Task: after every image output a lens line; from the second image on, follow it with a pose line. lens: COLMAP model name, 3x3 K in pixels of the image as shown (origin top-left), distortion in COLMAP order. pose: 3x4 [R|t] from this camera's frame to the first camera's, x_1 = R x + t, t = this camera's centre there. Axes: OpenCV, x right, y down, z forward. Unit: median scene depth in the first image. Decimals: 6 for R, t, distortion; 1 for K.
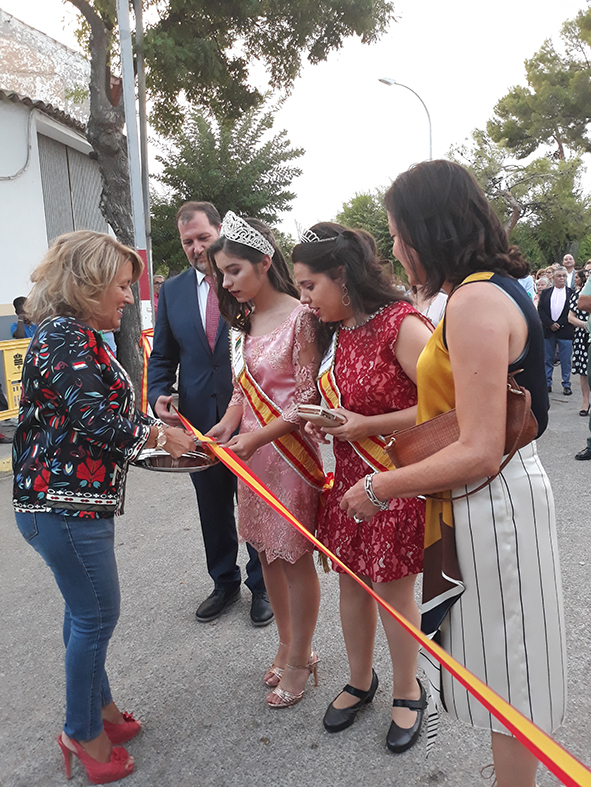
lens RADIAL K [[645.1, 0, 296.0], [0, 645.1, 391.7], [0, 0, 1]] dist [-0.040902, 0.038076]
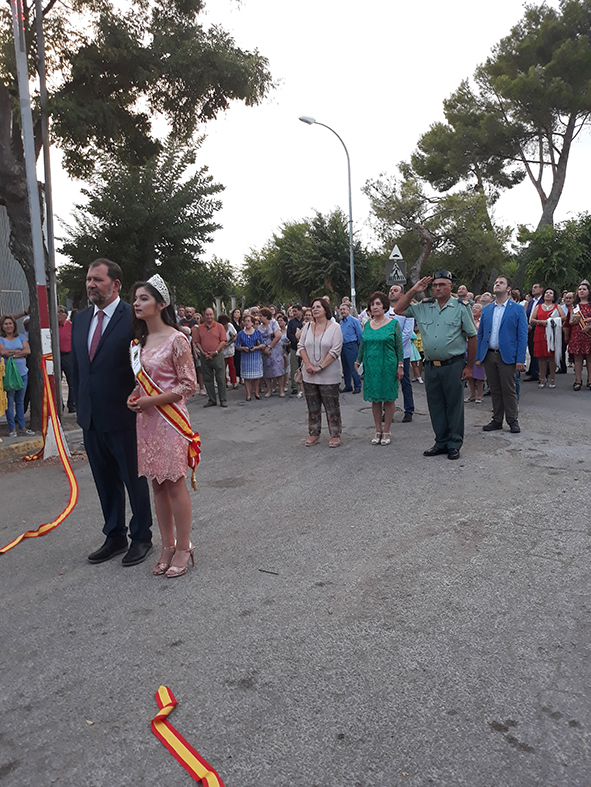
lens RADIAL K [[645.1, 0, 296.5], [0, 645.1, 393.5], [0, 0, 1]] dist [-0.040902, 0.038076]
pose [[0.996449, -0.010392, 0.083555, 0.088158], [0.013245, 0.999346, -0.033660, 0.013353], [-0.083151, 0.034648, 0.995934, -0.133457]]
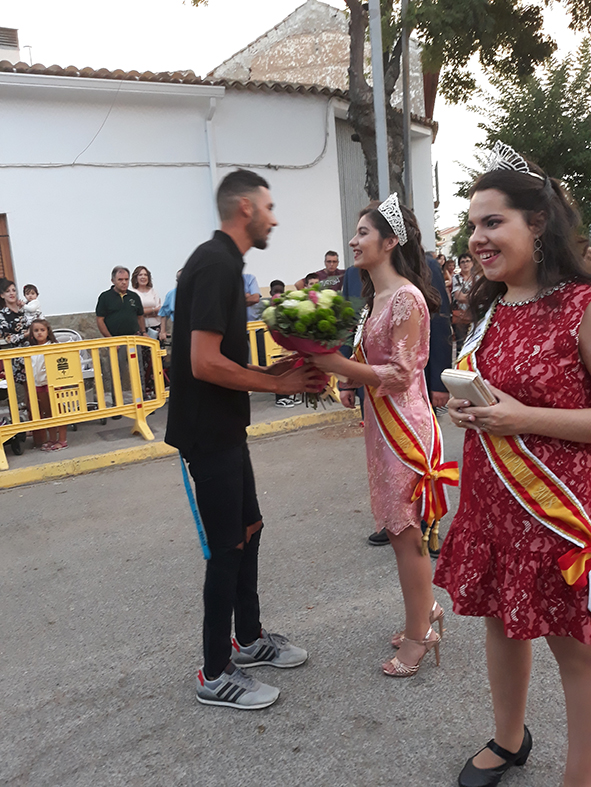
lens RADIAL K [[645.1, 0, 311.1], [0, 645.1, 395.4], [0, 0, 1]] dist [-0.040902, 0.038076]
pose [[0.871575, 0.065140, -0.485915, 0.122036], [-0.040774, 0.997331, 0.060563, -0.012652], [0.488563, -0.032973, 0.871905, 0.041965]]
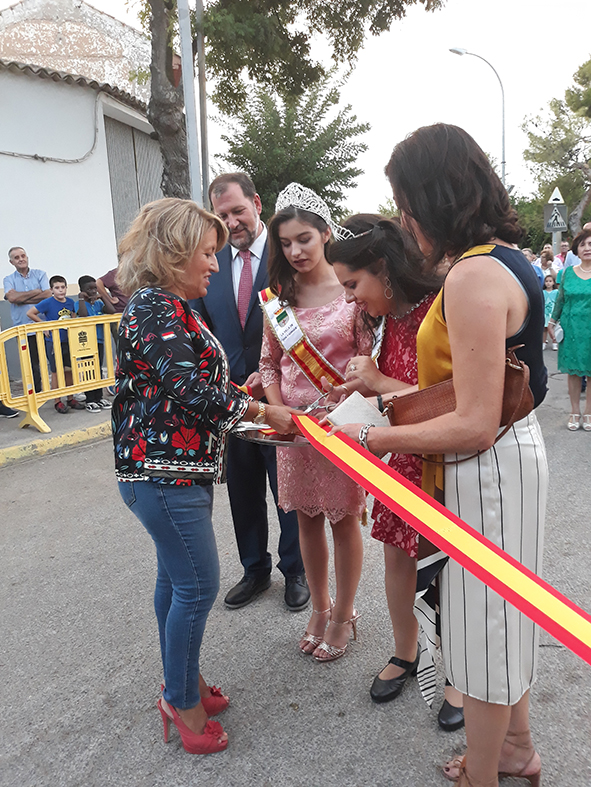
lens RADIAL K [[645.1, 0, 298.5], [0, 645.1, 392.8], [0, 0, 1]] dist [-0.040902, 0.038076]
pose [[0.994936, 0.011874, -0.099808, 0.013917], [-0.008598, 0.999412, 0.033193, 0.002387], [0.100143, -0.032167, 0.994453, -0.000986]]
